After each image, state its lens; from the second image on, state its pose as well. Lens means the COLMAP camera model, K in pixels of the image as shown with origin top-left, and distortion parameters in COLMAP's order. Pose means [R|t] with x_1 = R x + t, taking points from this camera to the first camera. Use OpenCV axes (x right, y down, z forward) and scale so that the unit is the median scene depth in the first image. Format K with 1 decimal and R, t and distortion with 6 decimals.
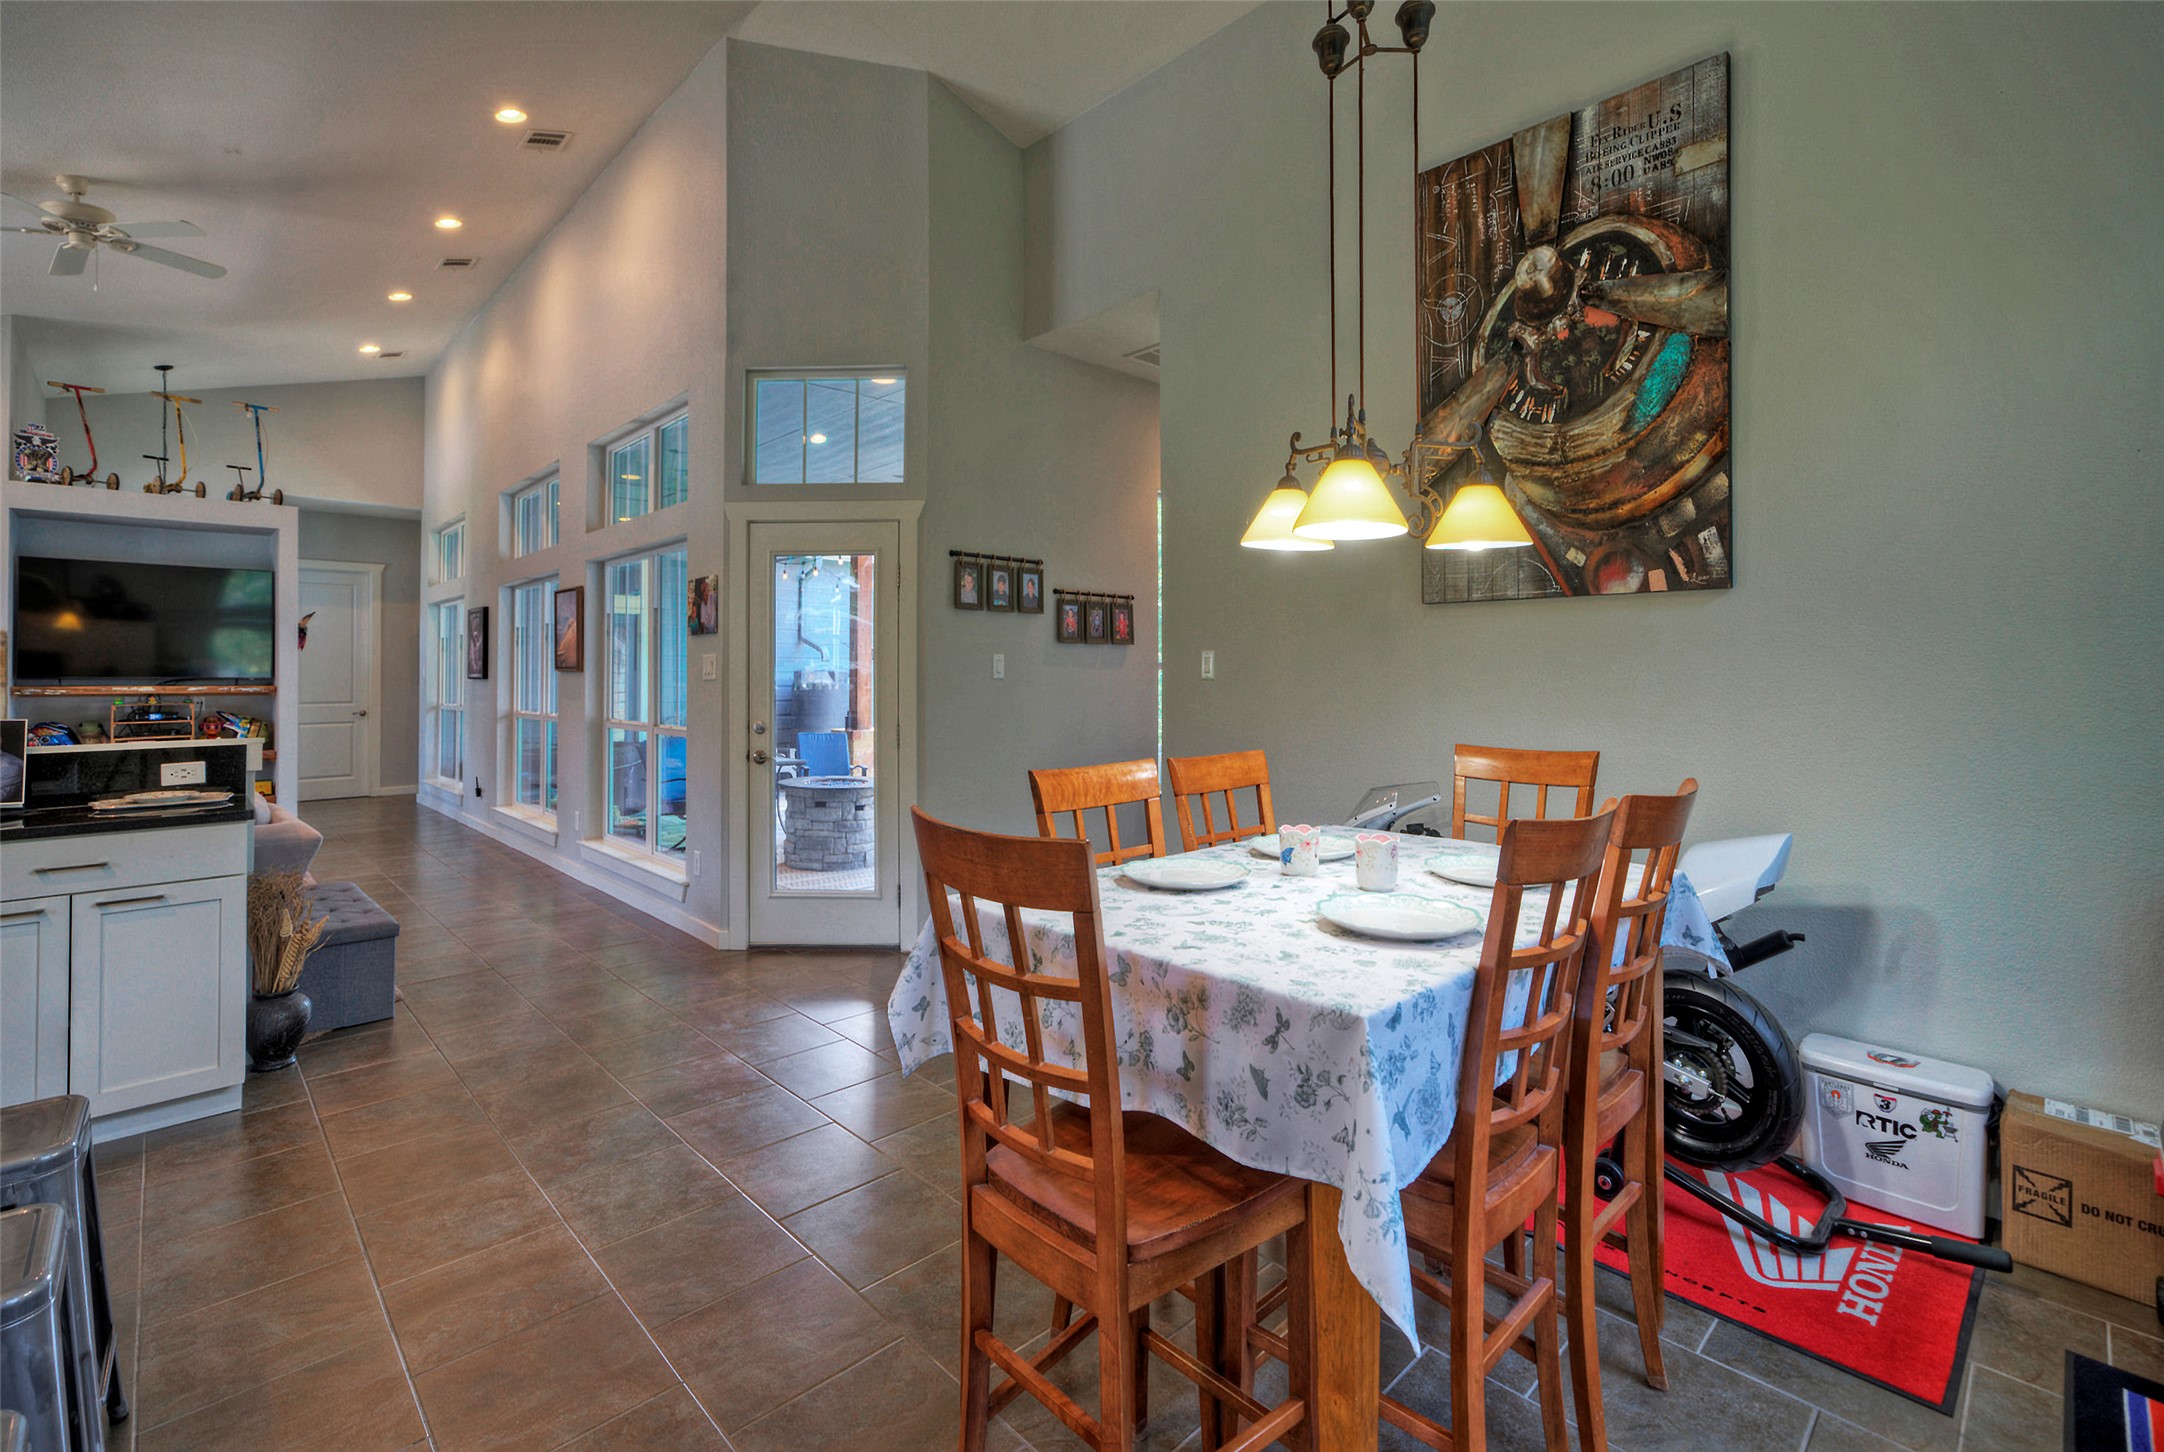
lens RADIAL K [[969.5, 0, 1077.4], [0, 969.5, 661.9], [0, 0, 1]] dist [-0.000863, 0.000564]
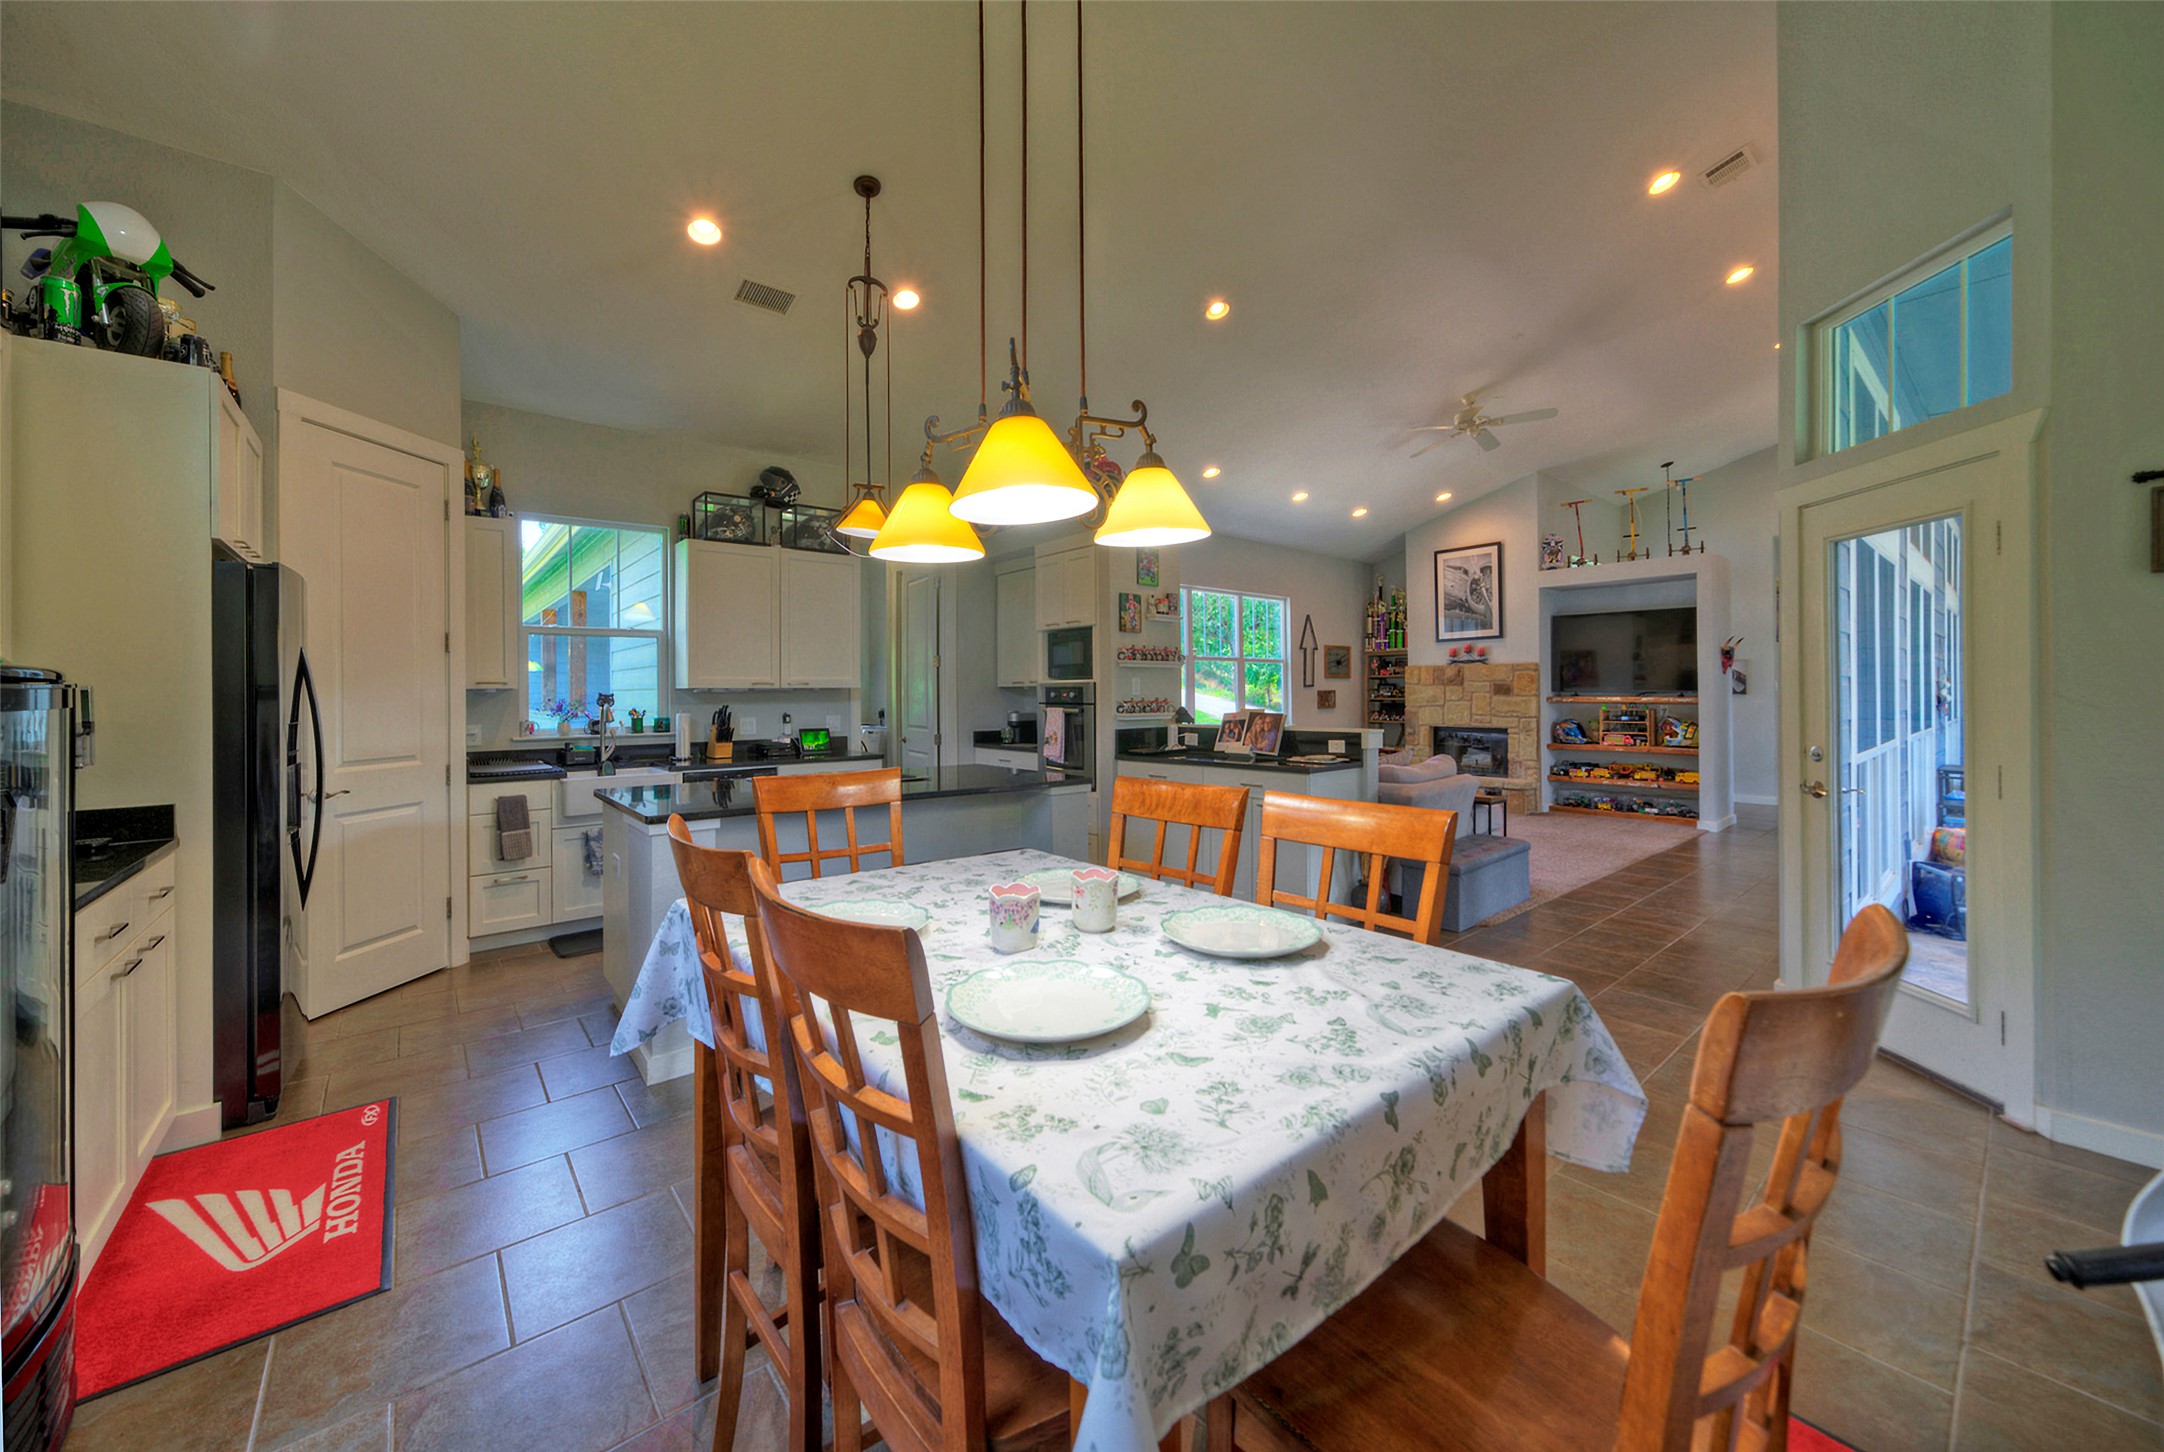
lens RADIAL K [[786.7, 0, 1086.5], [0, 786.7, 688.7], [0, 0, 1]] dist [0.000441, -0.000043]
pose [[-0.054516, -0.003088, -0.998508, 0.635371], [0.018773, 0.999815, -0.004117, 0.006233], [0.998336, -0.018969, -0.054448, 0.708064]]
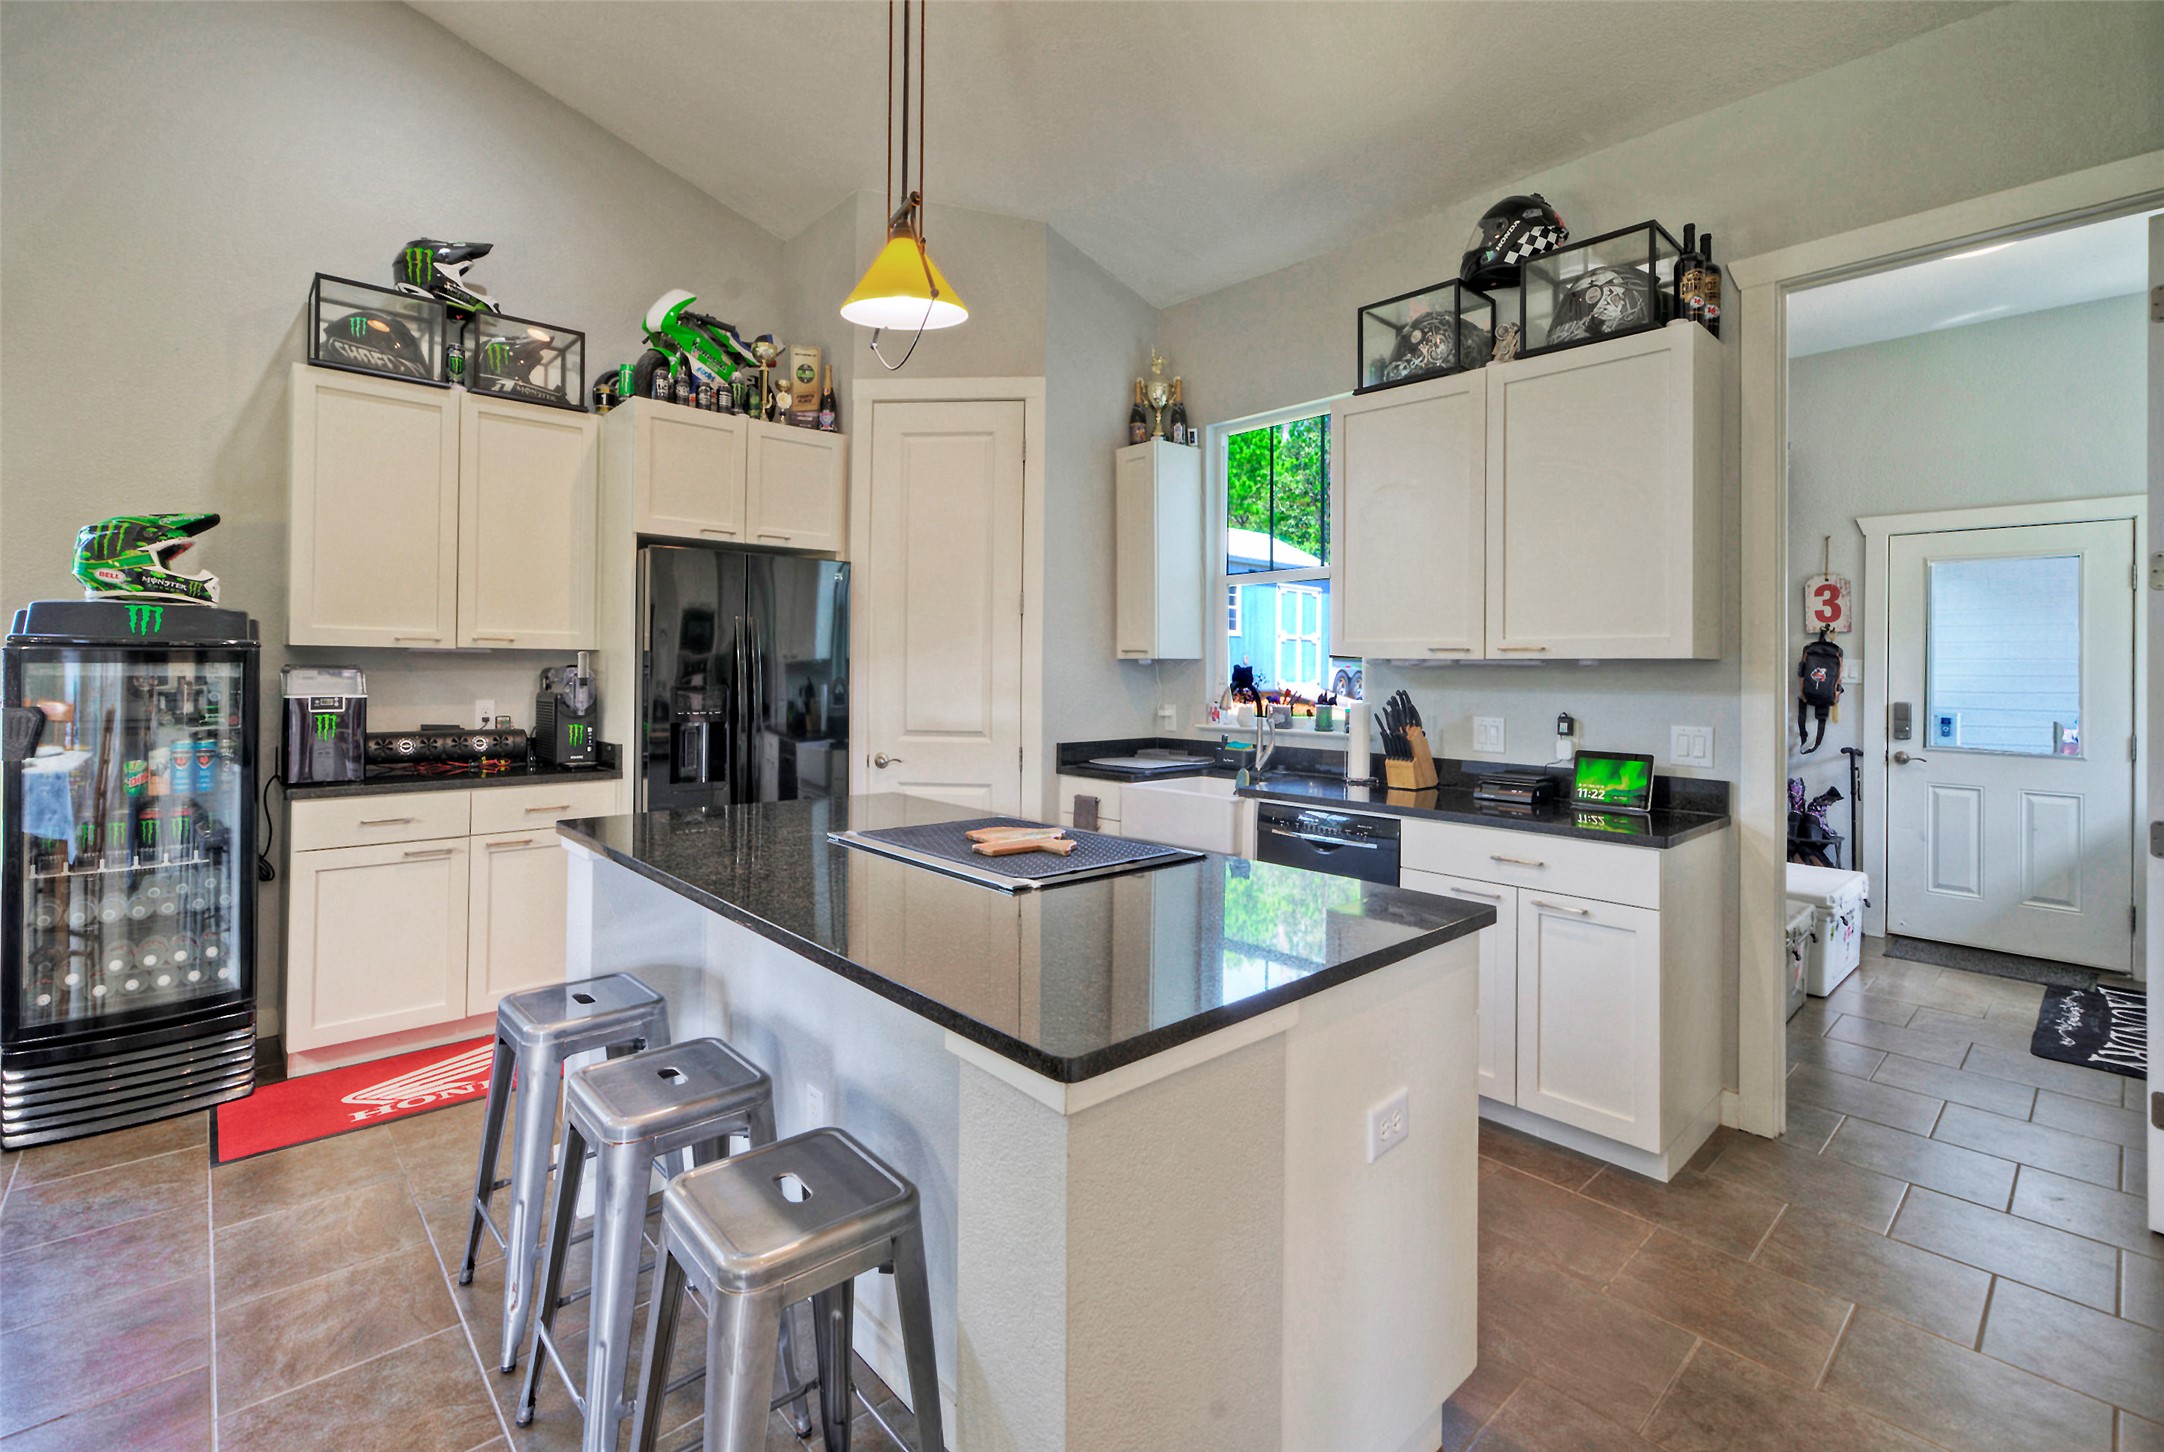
lens RADIAL K [[982.6, 0, 1083.3], [0, 982.6, 669.7], [0, 0, 1]] dist [-0.020272, -0.000015]
pose [[-0.999872, -0.010885, 0.011735, -0.730524], [-0.011024, 0.999869, -0.011835, 0.013838], [-0.011605, -0.011963, -0.999861, 0.989935]]
